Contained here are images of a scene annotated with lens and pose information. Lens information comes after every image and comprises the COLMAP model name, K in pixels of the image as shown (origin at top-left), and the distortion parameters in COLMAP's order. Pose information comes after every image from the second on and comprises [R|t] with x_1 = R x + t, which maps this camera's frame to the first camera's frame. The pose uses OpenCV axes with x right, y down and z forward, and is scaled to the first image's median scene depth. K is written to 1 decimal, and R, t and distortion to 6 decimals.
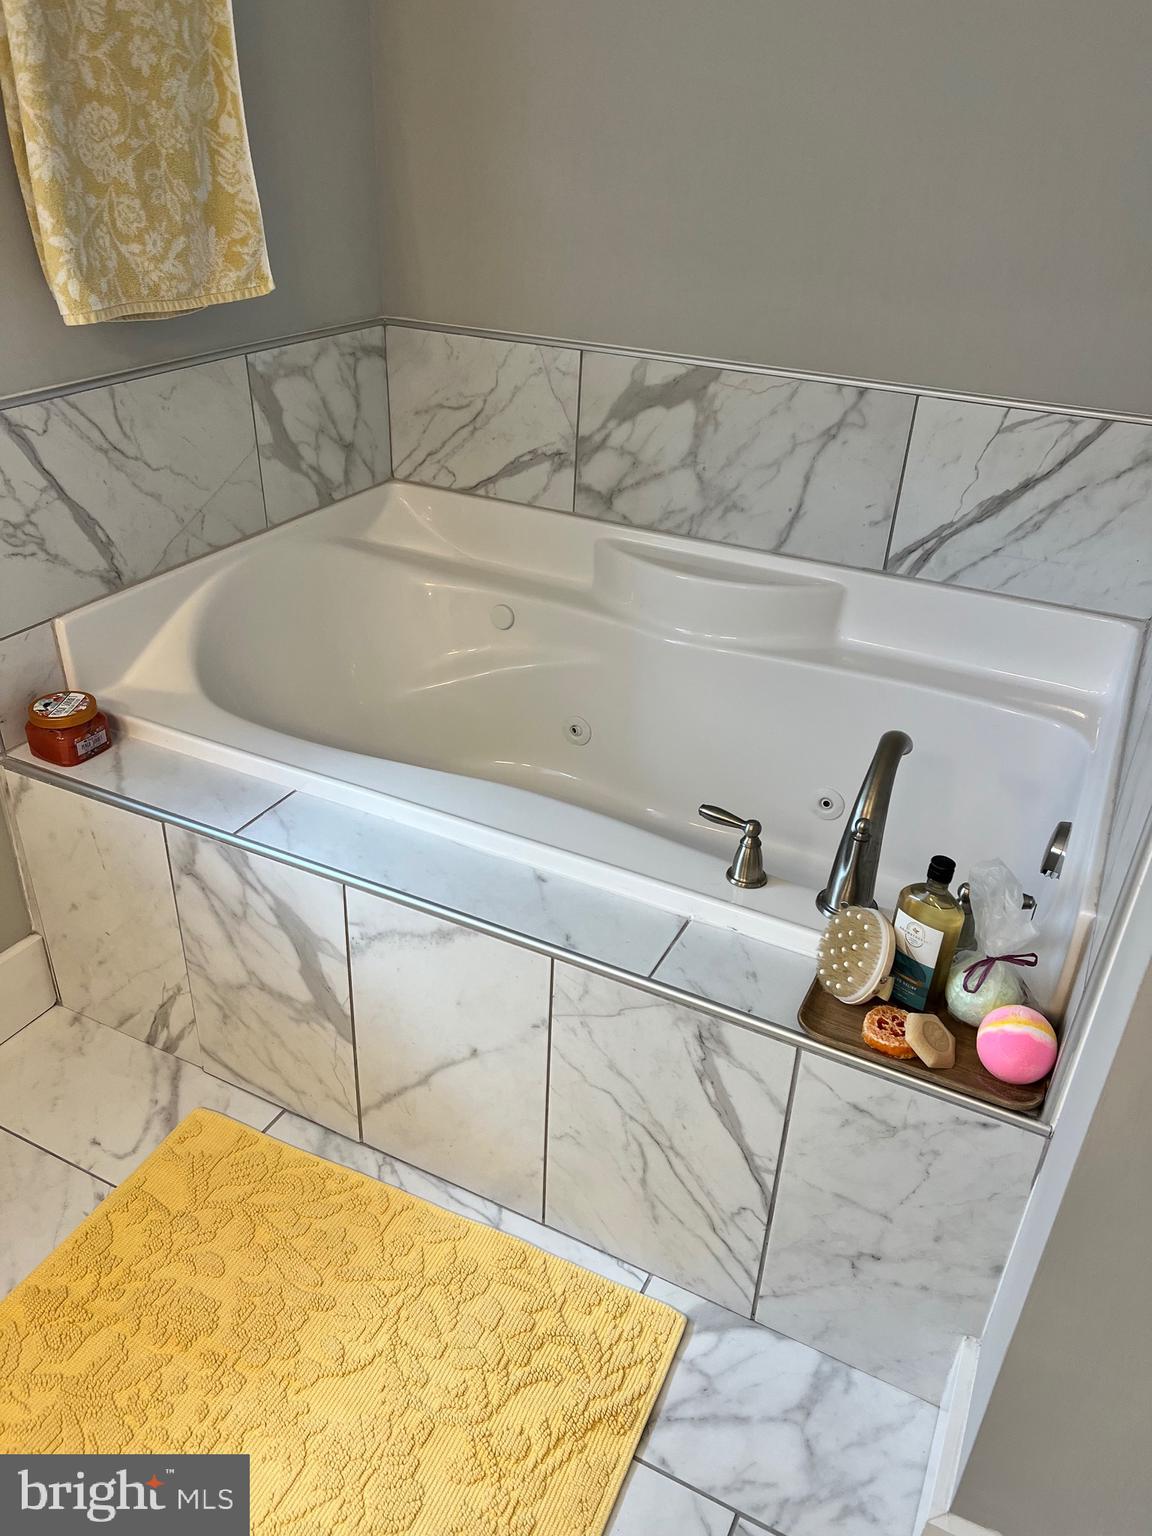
lens RADIAL K [[1155.4, 0, 576.0], [0, 1155.4, 768.0], [0, 0, 1]] dist [0.122707, -0.127022]
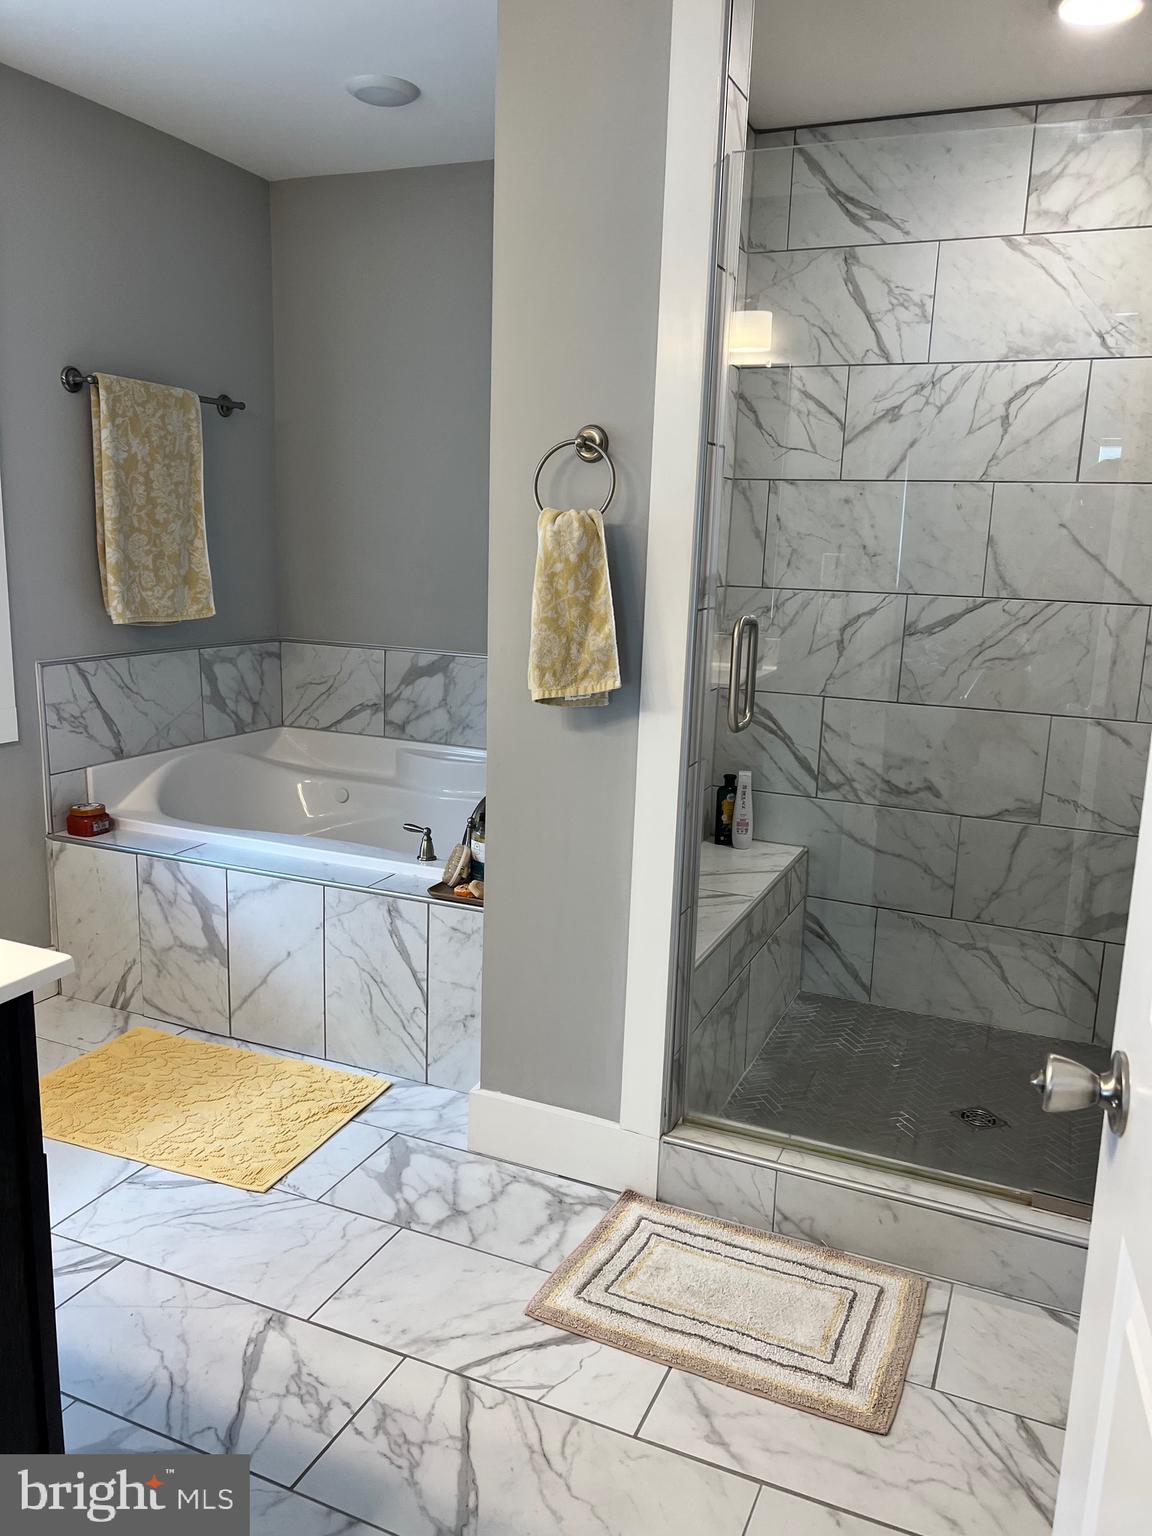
lens RADIAL K [[1155.4, 0, 576.0], [0, 1155.4, 768.0], [0, 0, 1]] dist [0.122707, -0.127022]
pose [[0.998853, -0.016404, 0.044978, 0.279998], [0.029741, 0.948814, -0.314432, 0.517870], [-0.037518, 0.315409, 0.948214, -0.882974]]
